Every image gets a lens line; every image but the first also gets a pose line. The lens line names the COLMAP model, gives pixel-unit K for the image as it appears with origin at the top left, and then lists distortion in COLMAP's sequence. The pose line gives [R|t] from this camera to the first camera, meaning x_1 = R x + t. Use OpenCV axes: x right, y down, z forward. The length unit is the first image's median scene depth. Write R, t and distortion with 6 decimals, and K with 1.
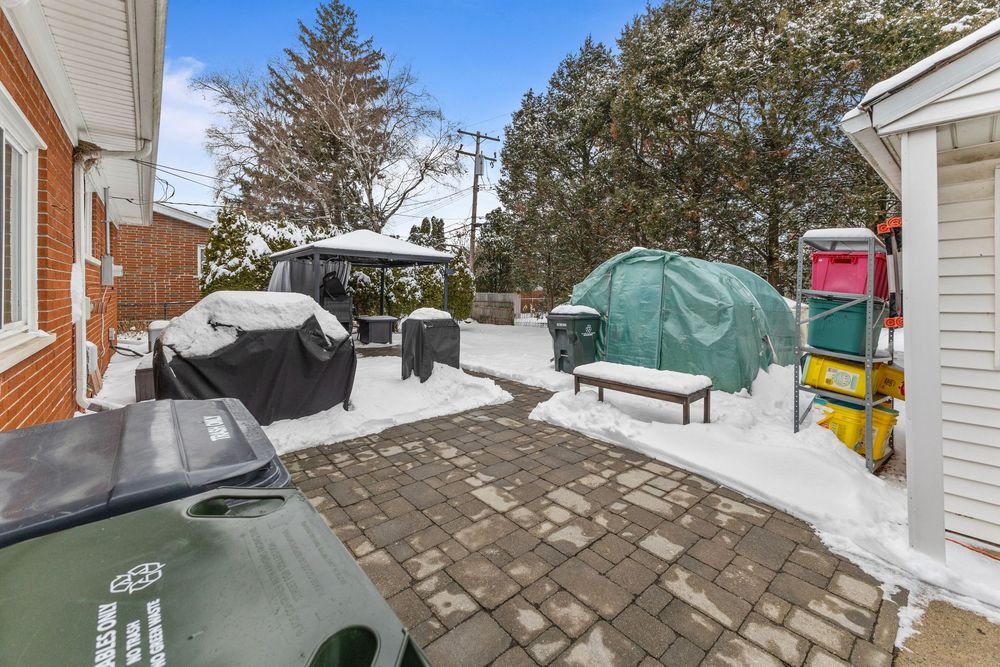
lens RADIAL K [[412.3, 0, 502.6], [0, 412.3, 293.1], [0, 0, 1]] dist [0.001321, 0.000051]
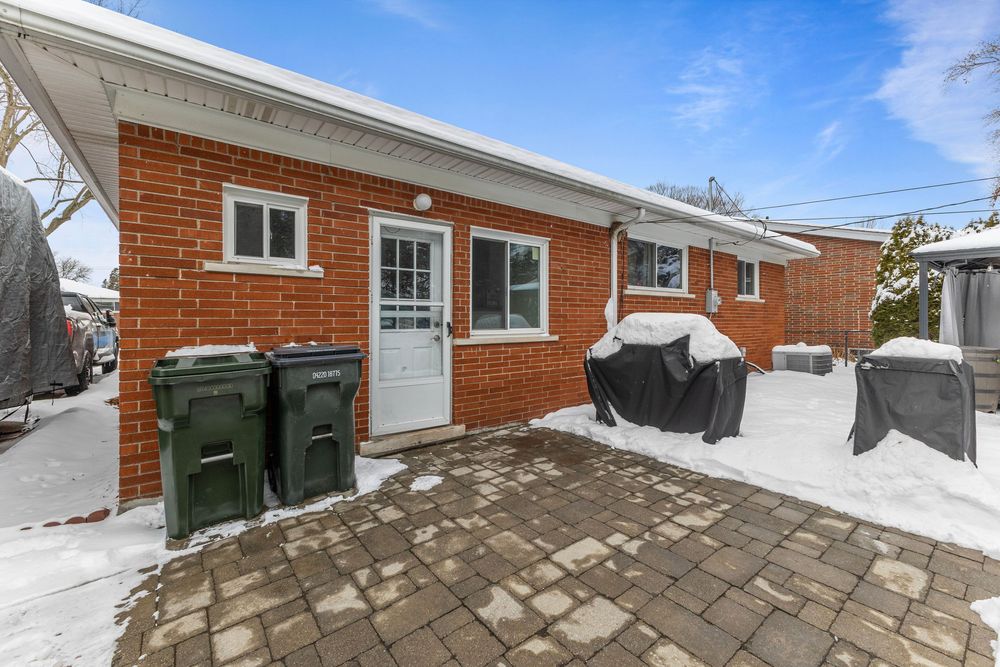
lens RADIAL K [[406.3, 0, 500.7], [0, 406.3, 319.3], [0, 0, 1]] dist [0.000865, 0.000038]
pose [[-0.051286, -0.004471, -0.998674, 0.683458], [-0.009501, 0.999947, -0.003988, 0.028325], [0.998639, 0.009284, -0.051325, 0.746120]]
